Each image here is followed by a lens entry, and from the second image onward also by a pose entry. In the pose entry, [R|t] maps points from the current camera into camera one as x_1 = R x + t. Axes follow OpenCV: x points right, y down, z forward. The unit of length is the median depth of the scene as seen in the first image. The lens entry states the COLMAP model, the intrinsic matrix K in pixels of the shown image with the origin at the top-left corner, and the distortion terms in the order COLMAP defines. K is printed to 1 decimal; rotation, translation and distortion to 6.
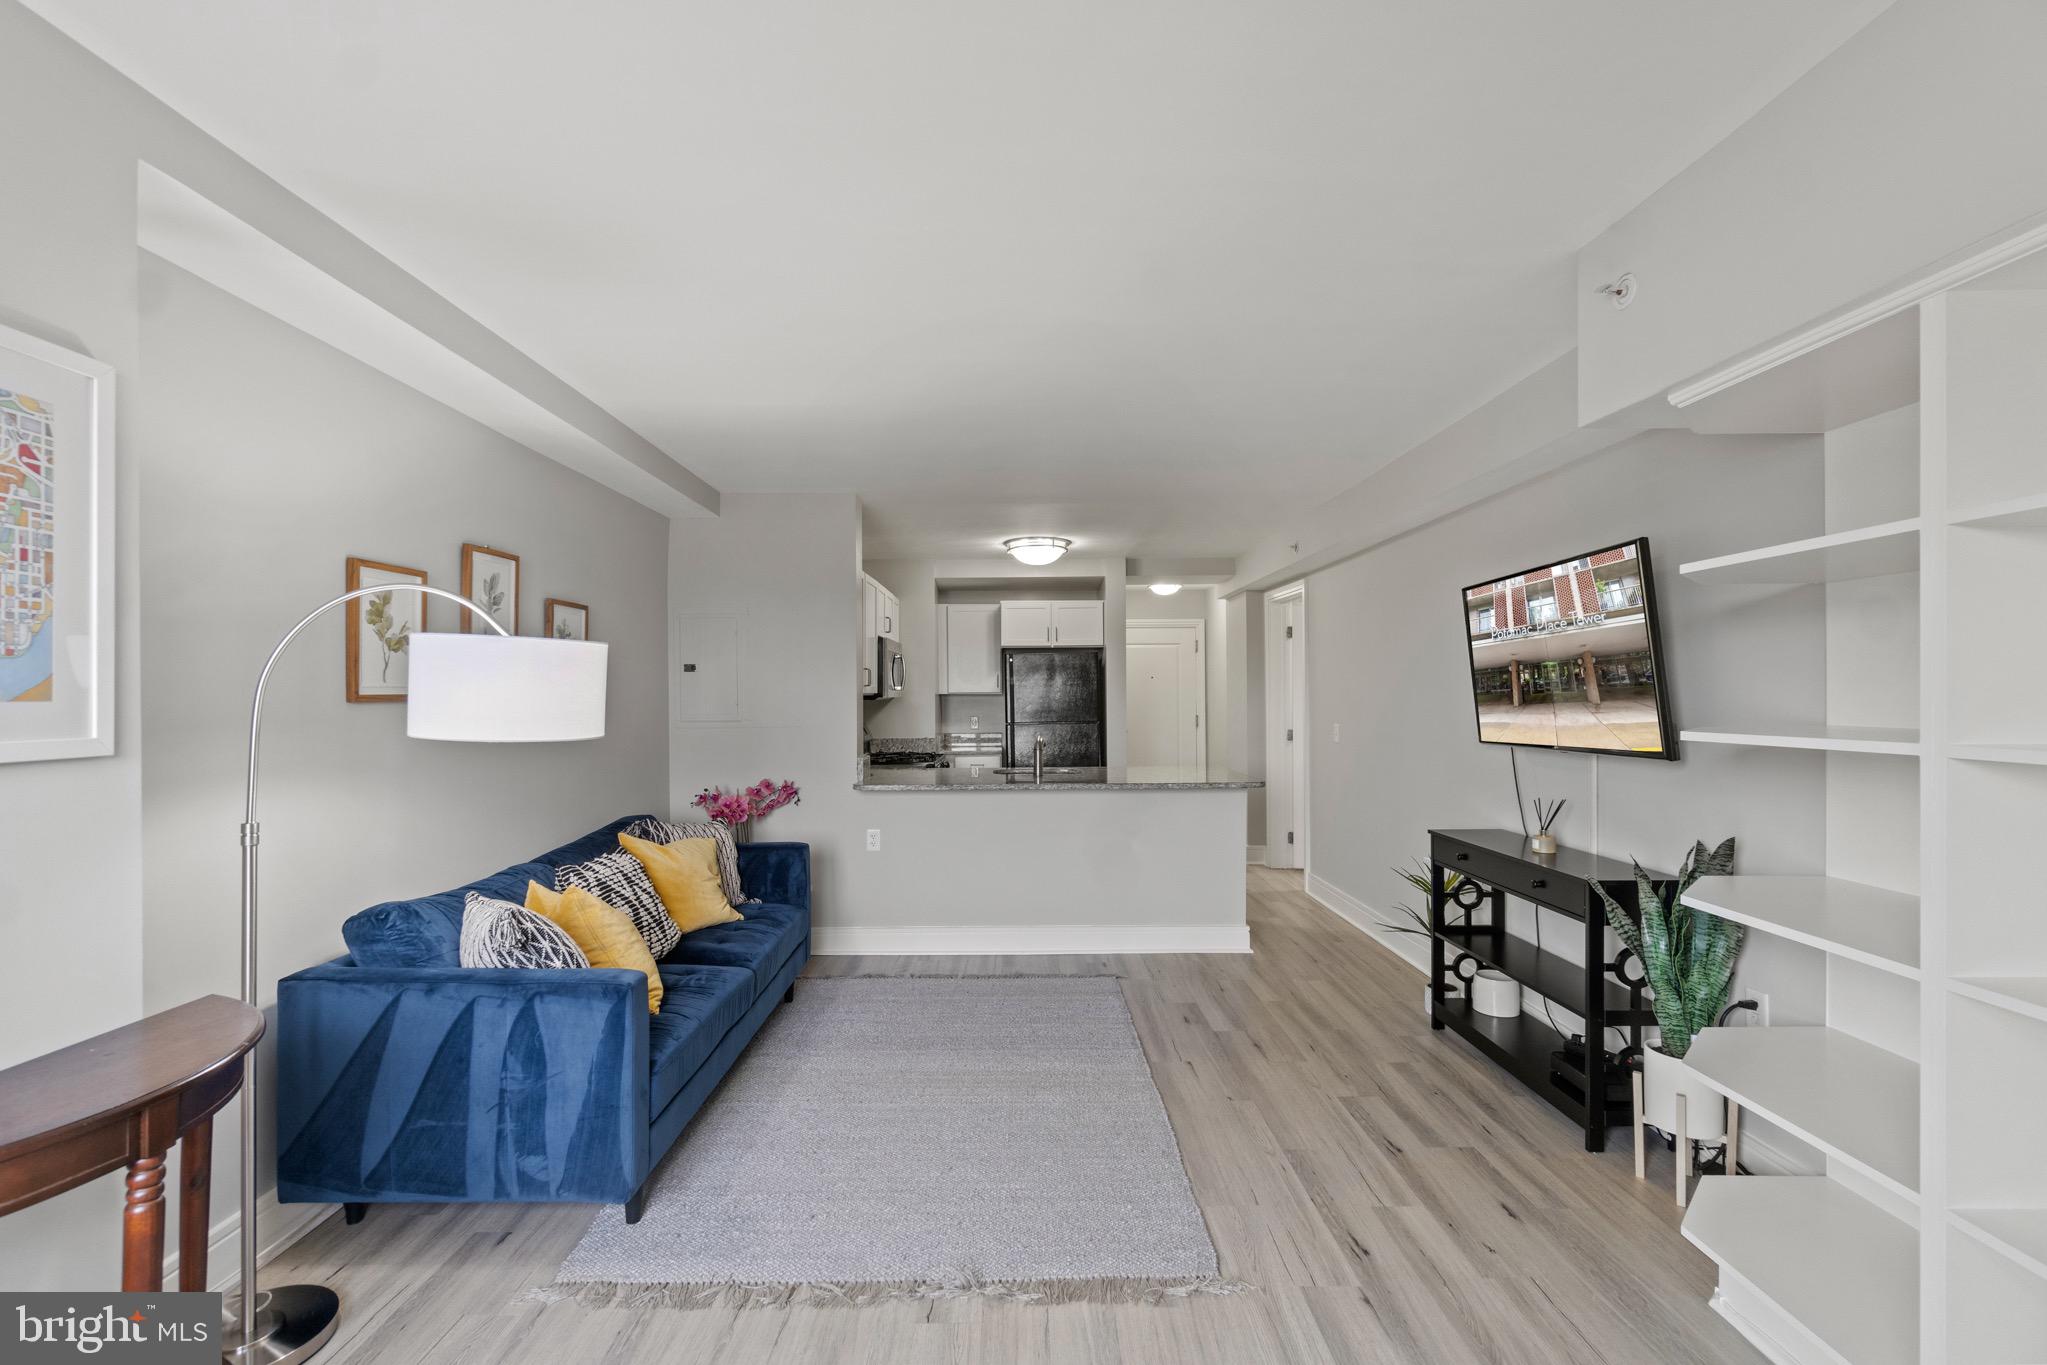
lens RADIAL K [[891.7, 0, 1011.0], [0, 891.7, 668.5], [0, 0, 1]] dist [-0.003898, -0.000176]
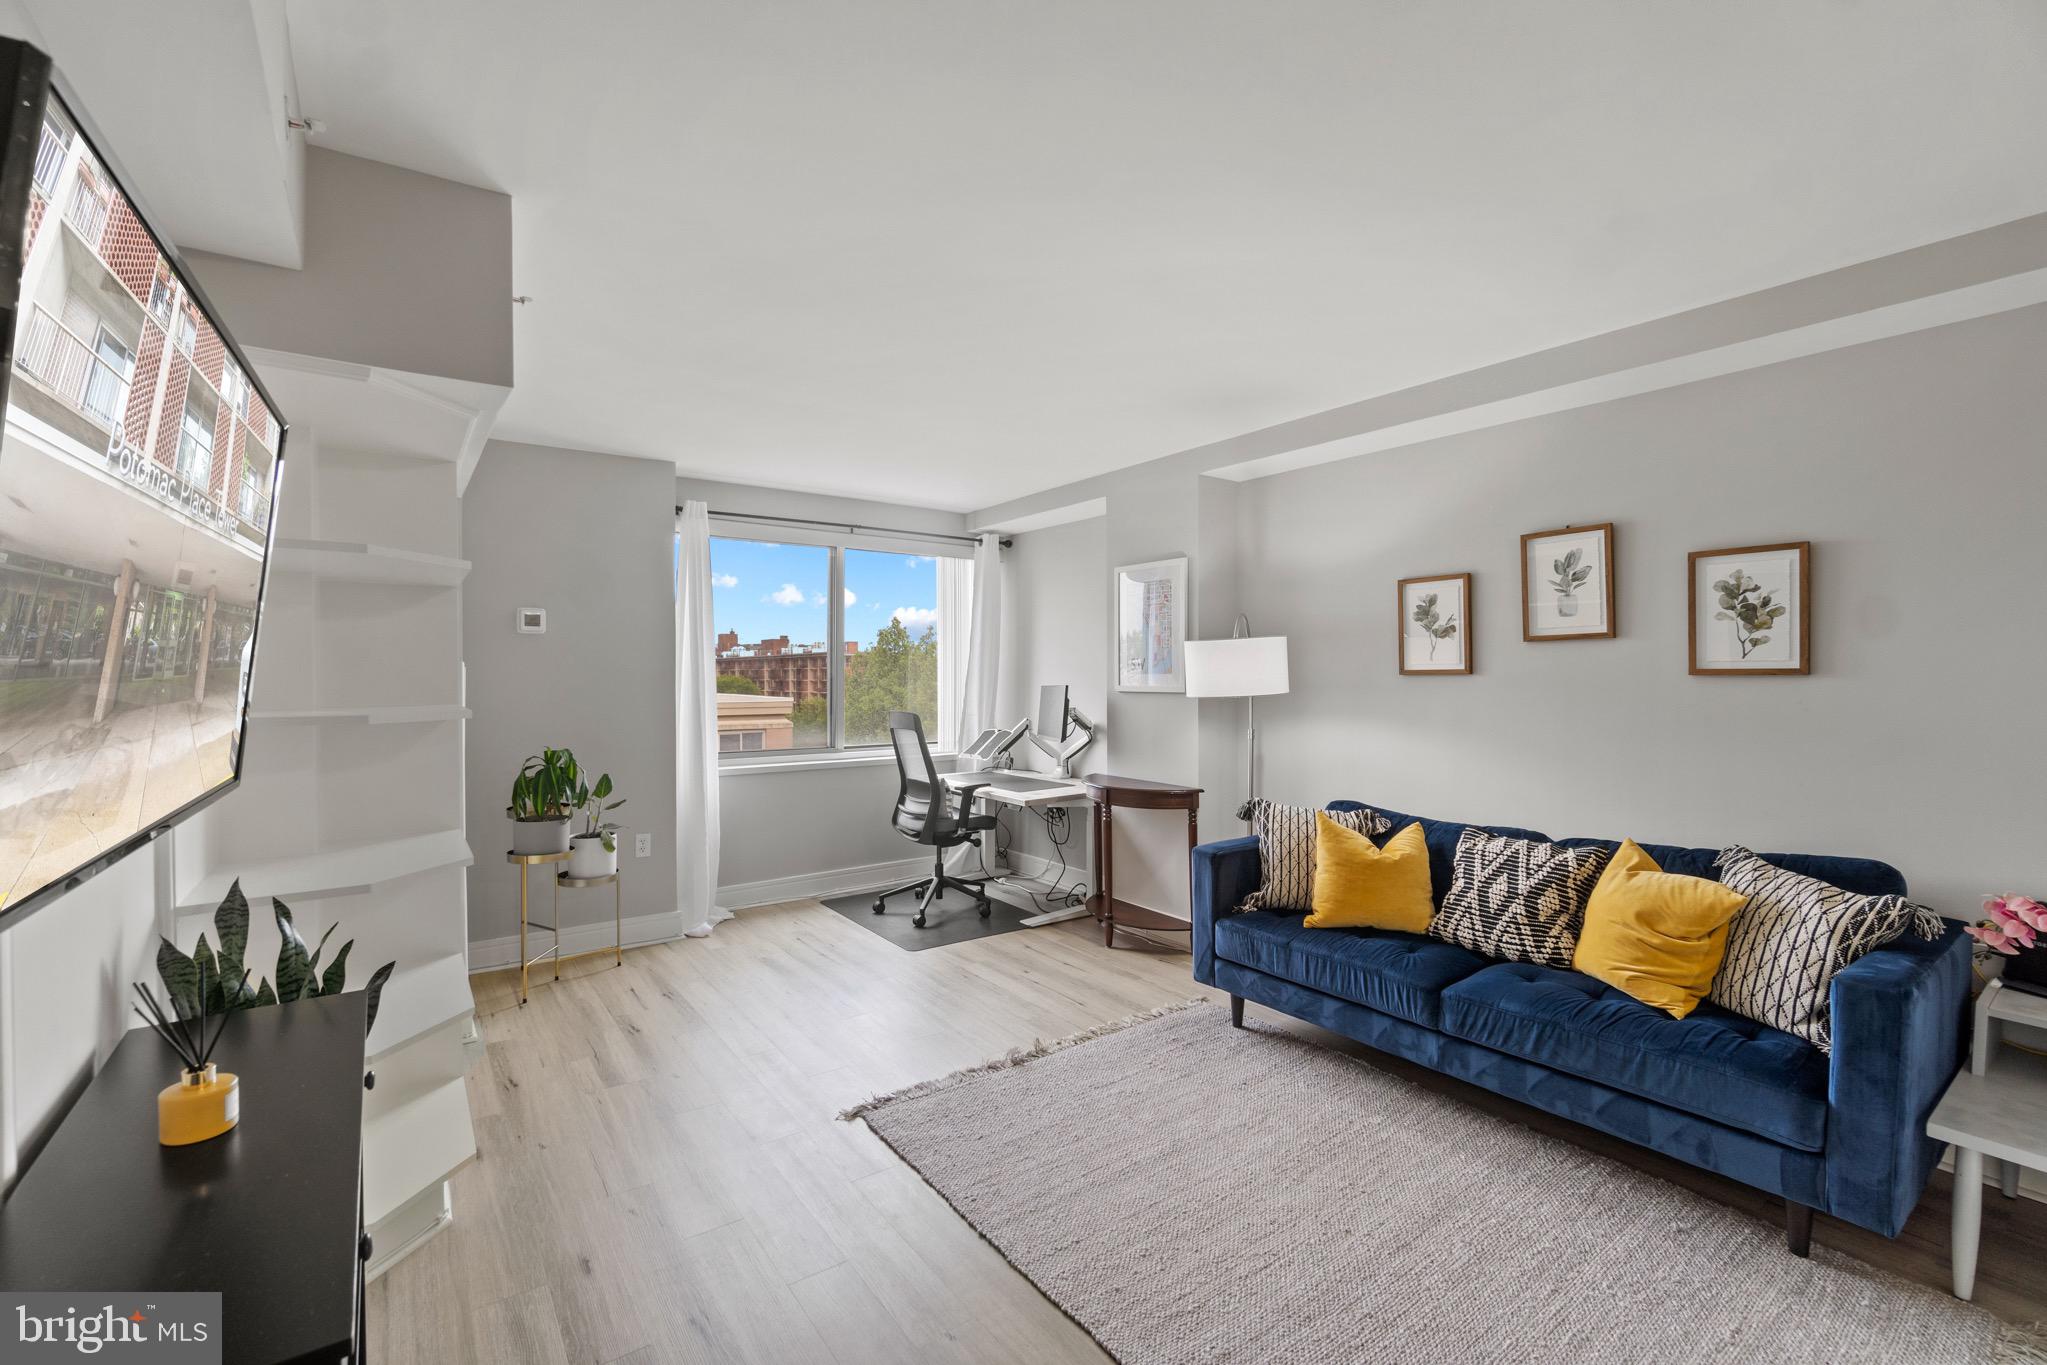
lens RADIAL K [[882.9, 0, 1016.5], [0, 882.9, 685.3], [0, 0, 1]] dist [-0.000942, -0.000237]
pose [[-0.810485, 0.020785, -0.585390, 0.244063], [0.031638, 0.999465, -0.008316, 0.016875], [0.584904, -0.025261, -0.810709, 0.666216]]
